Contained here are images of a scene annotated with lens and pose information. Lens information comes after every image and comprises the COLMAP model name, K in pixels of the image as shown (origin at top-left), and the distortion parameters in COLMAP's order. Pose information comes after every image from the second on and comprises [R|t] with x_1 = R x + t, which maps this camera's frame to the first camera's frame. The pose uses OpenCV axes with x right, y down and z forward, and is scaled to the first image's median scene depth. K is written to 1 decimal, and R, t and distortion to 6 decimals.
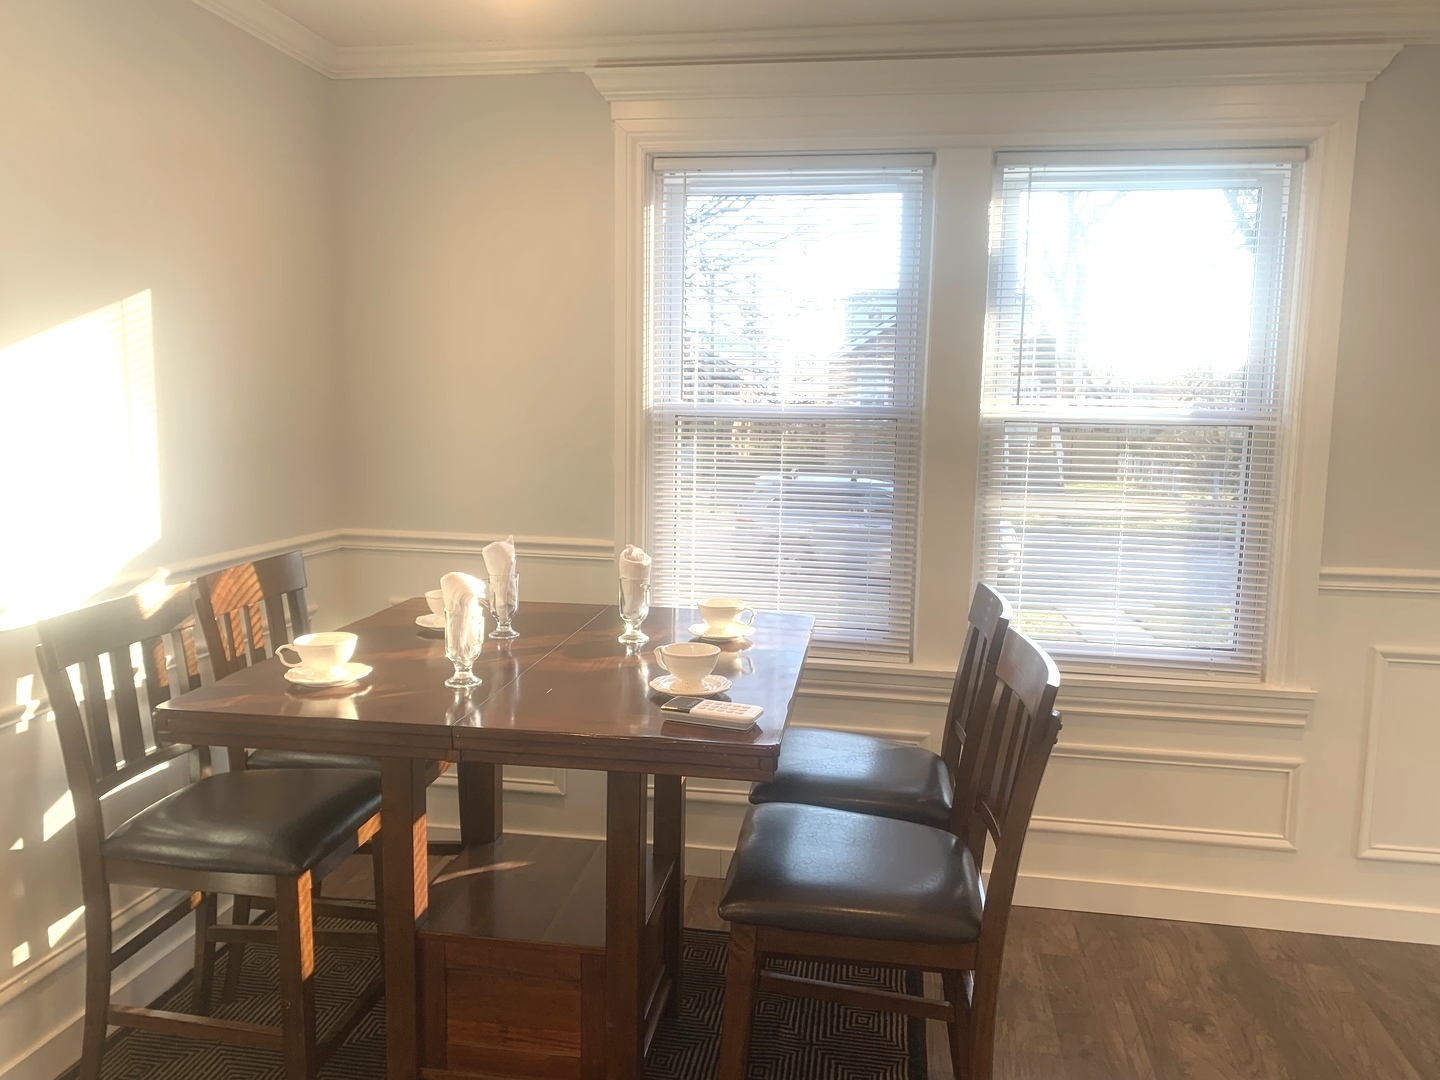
lens RADIAL K [[1073.0, 0, 720.0], [0, 1073.0, 540.0], [0, 0, 1]] dist [0.058298, -0.044136]
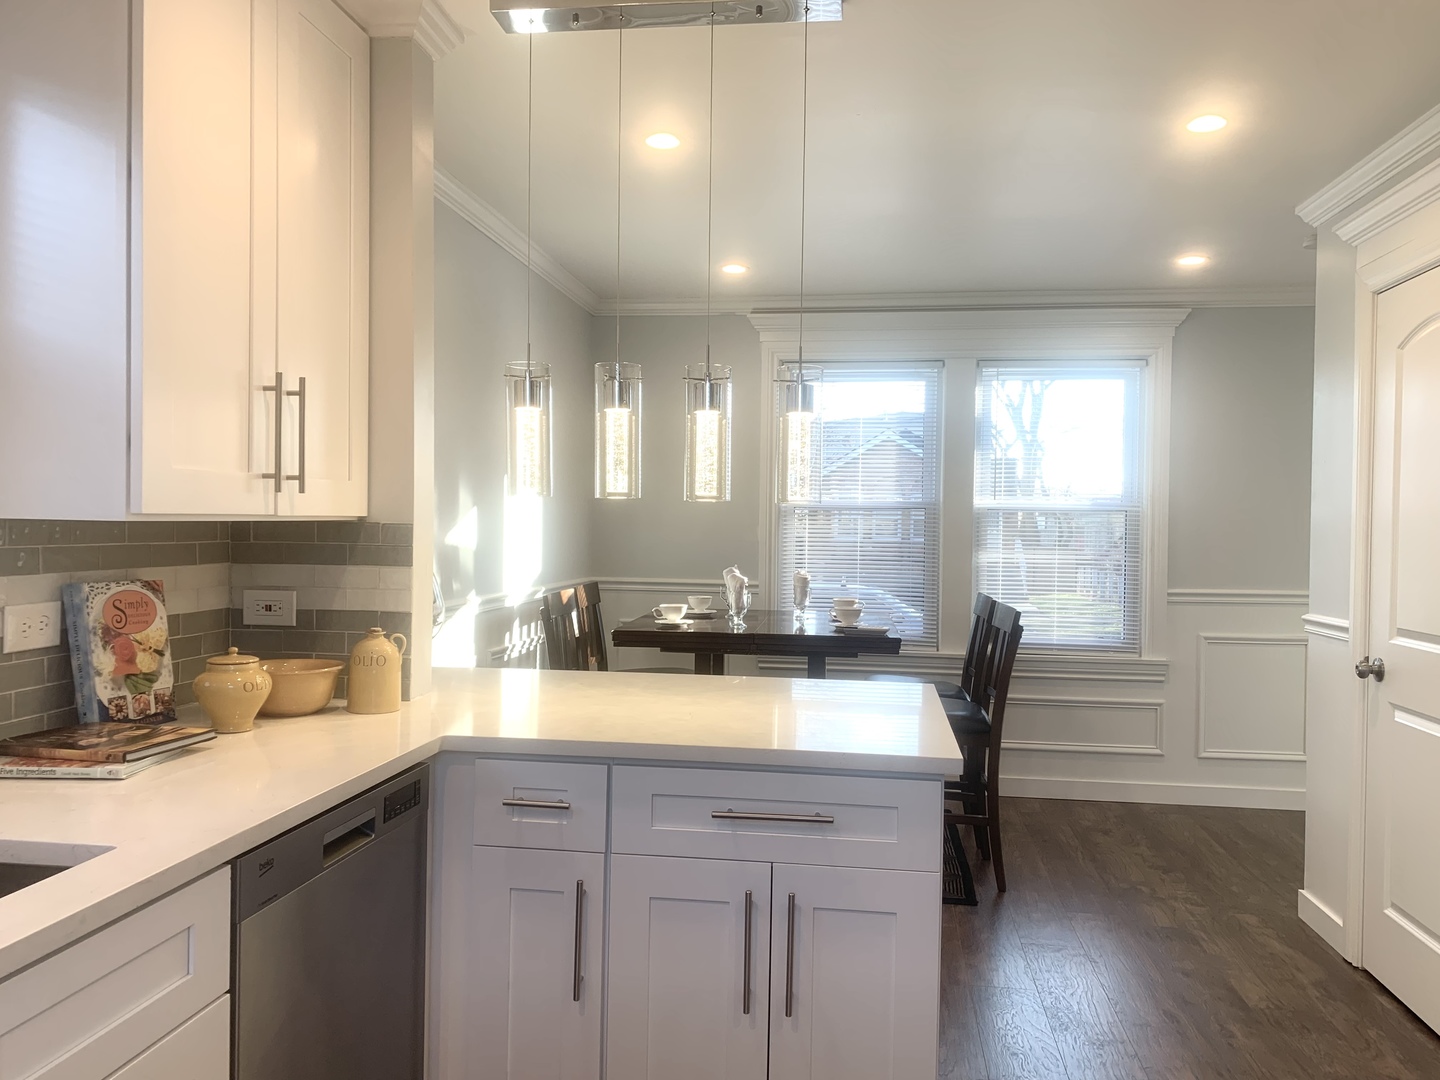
lens RADIAL K [[1073.0, 0, 720.0], [0, 1073.0, 540.0], [0, 0, 1]] dist [0.058298, -0.044136]
pose [[0.999566, -0.004293, 0.029149, -0.225298], [0.007365, 0.994325, -0.106130, 0.123636], [-0.028528, 0.106299, 0.993925, -0.729065]]
